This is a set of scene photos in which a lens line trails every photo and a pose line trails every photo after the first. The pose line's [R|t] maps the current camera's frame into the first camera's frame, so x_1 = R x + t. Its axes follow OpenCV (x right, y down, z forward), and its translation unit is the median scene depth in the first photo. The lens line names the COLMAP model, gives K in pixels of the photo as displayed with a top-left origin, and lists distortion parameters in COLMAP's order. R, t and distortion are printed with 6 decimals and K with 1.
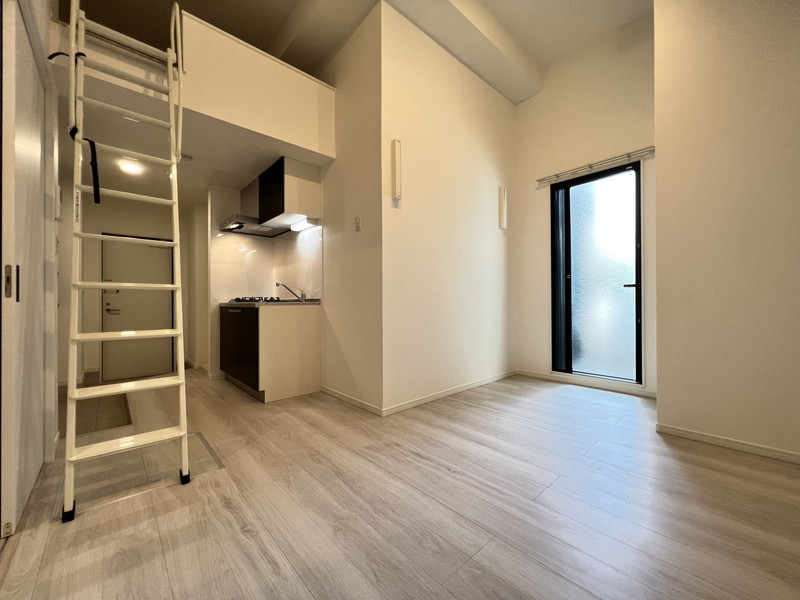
lens RADIAL K [[319.4, 0, 406.2], [0, 319.4, 299.3], [0, 0, 1]] dist [-0.004191, 0.001002]
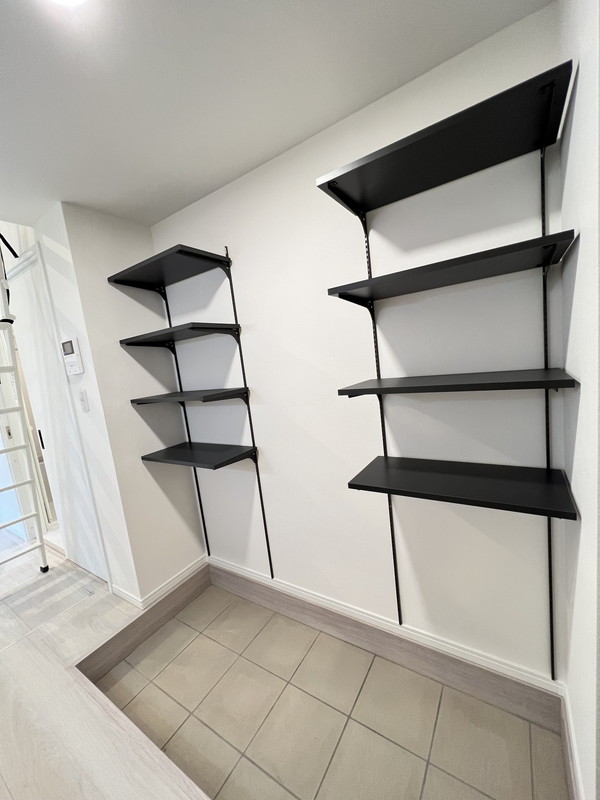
lens RADIAL K [[319.4, 0, 298.9], [0, 319.4, 401.0], [0, 0, 1]] dist [-0.004191, 0.001002]
pose [[-0.963571, 0.146161, -0.223983, -1.439695], [0.120352, 0.984842, 0.124907, -0.198263], [0.238844, 0.093400, -0.966556, 1.971711]]
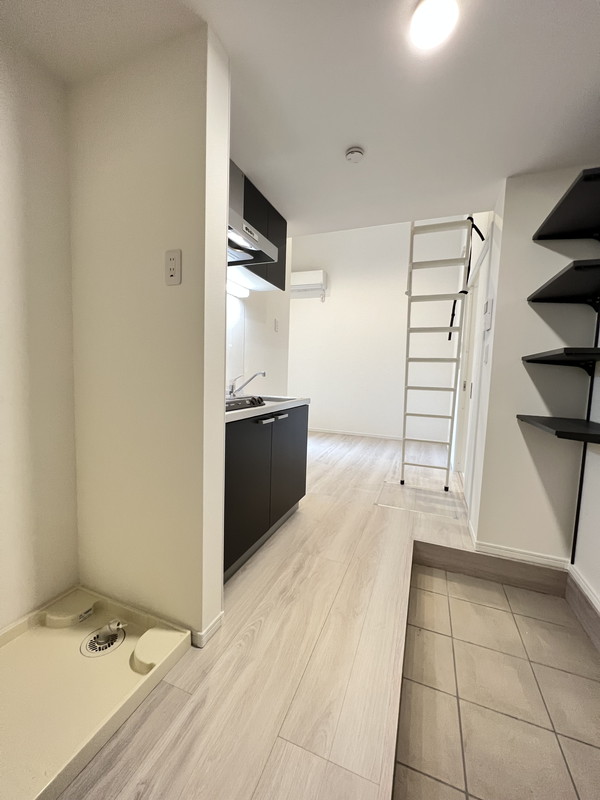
lens RADIAL K [[319.4, 0, 301.8], [0, 319.4, 400.7], [0, 0, 1]] dist [-0.004191, 0.001002]
pose [[-0.428873, -0.091410, 0.898728, -1.746681], [-0.040983, 0.995812, 0.081728, -0.068816], [-0.902435, -0.001782, -0.430823, 1.952528]]
